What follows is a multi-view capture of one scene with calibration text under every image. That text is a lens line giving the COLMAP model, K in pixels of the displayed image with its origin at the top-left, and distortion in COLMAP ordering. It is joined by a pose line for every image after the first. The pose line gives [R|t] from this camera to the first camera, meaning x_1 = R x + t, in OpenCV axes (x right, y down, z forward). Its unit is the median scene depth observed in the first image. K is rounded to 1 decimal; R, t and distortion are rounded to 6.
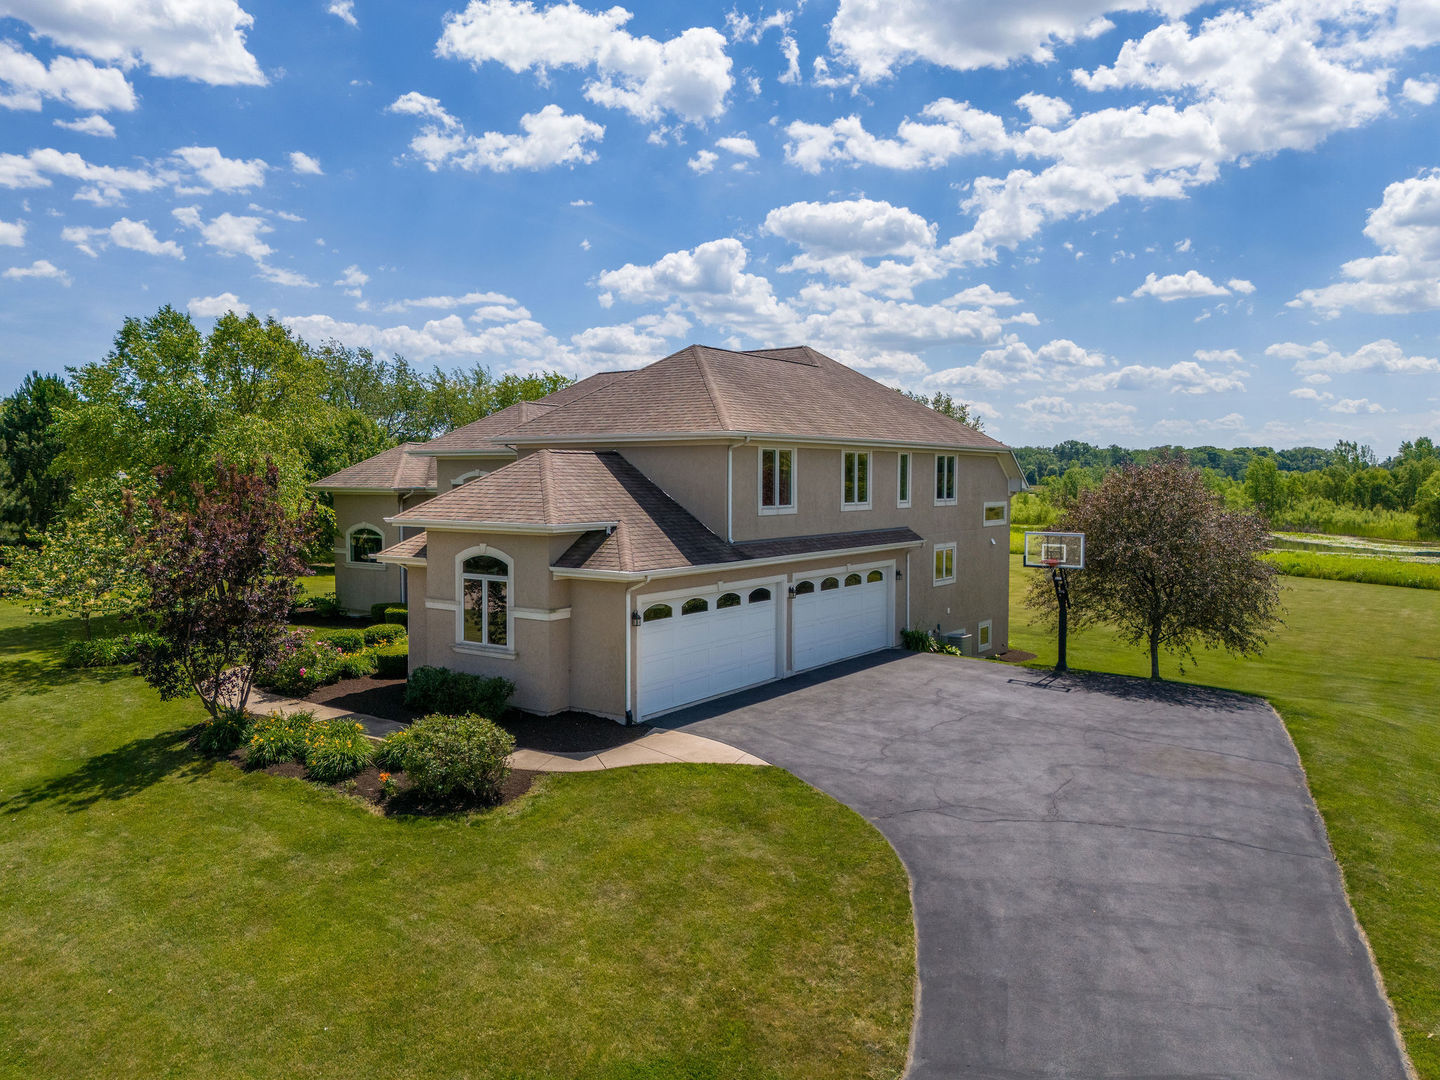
lens RADIAL K [[1081.1, 0, 722.9], [0, 1081.1, 543.3], [0, 0, 1]] dist [0.035800, -0.000999]
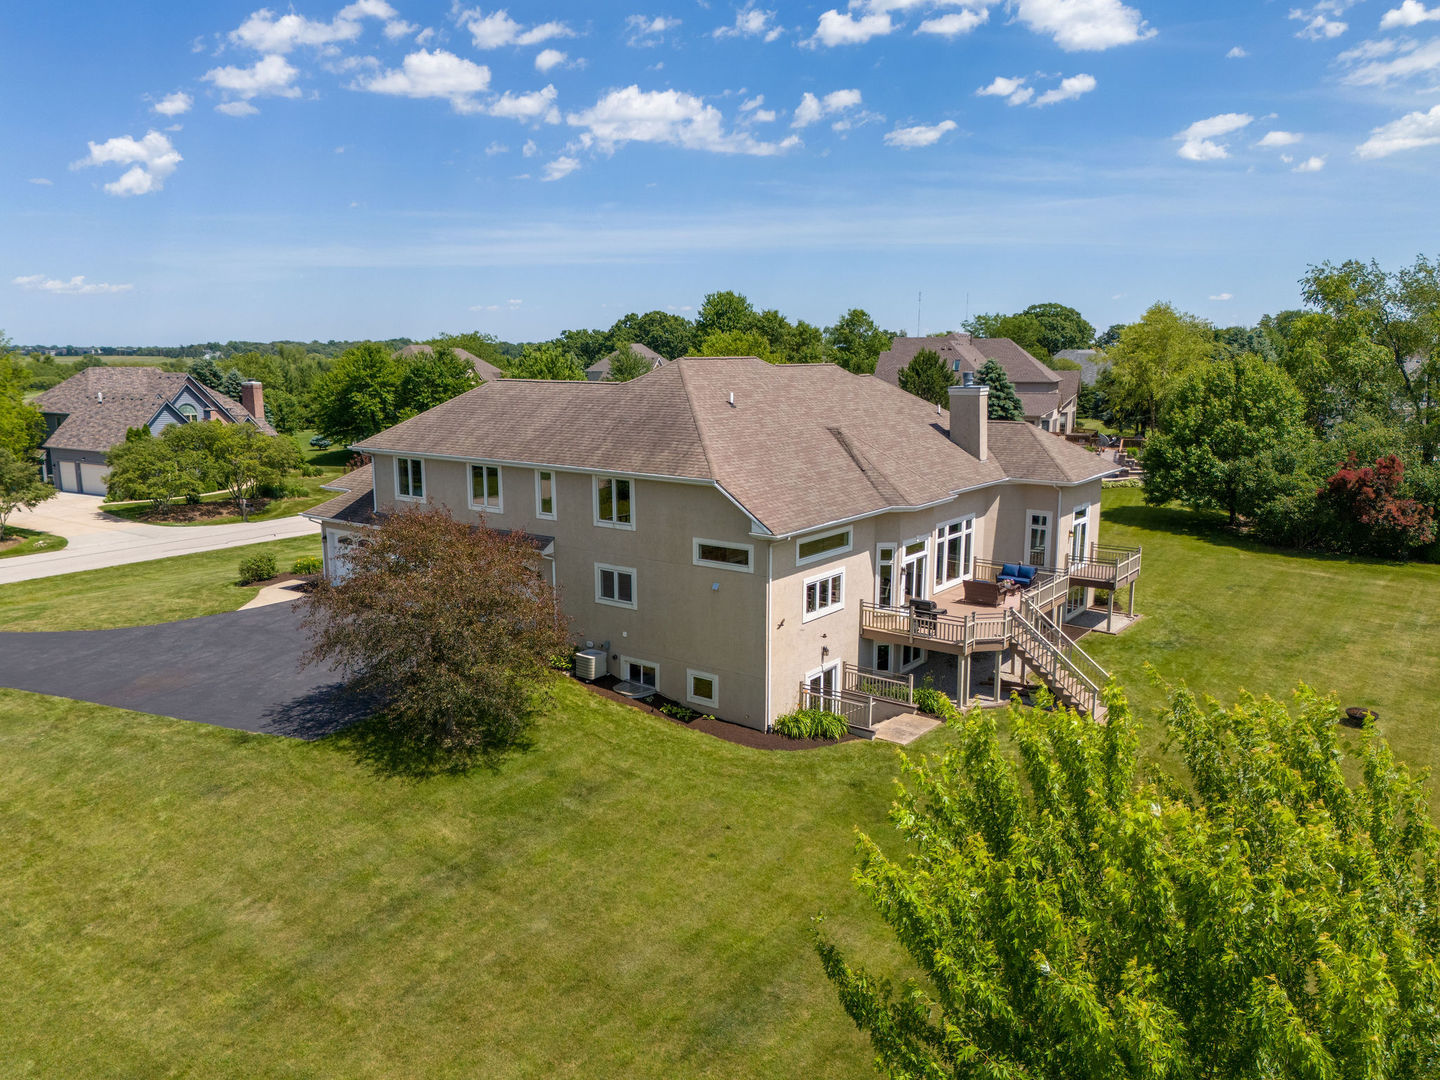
lens RADIAL K [[1081.1, 0, 708.9], [0, 1081.1, 527.0], [0, 0, 1]] dist [0.035800, -0.000999]
pose [[-0.023861, 0.159107, -0.986973, 1.418716], [-0.063413, 0.985025, 0.160326, -0.240813], [0.997702, 0.066413, -0.013414, 1.311101]]
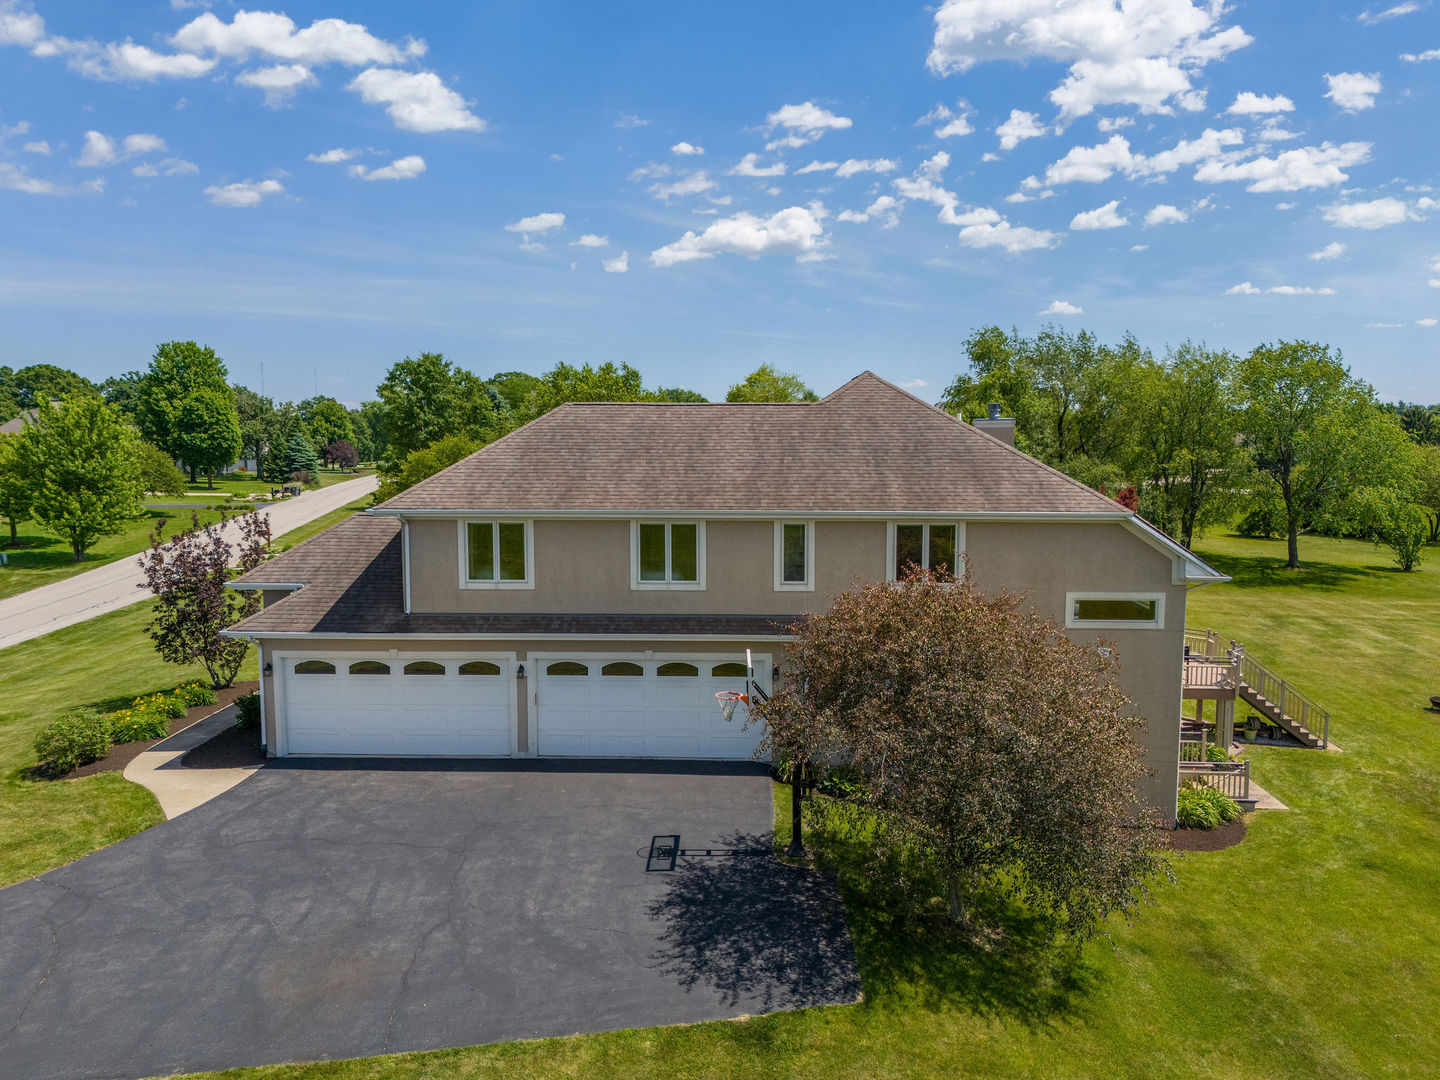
lens RADIAL K [[1081.1, 0, 720.3], [0, 1081.1, 553.5], [0, 0, 1]] dist [0.035800, -0.000999]
pose [[0.548394, 0.097102, -0.830563, 0.873394], [-0.055347, 0.995272, 0.079814, -0.133298], [0.834387, 0.002200, 0.551175, 0.575543]]
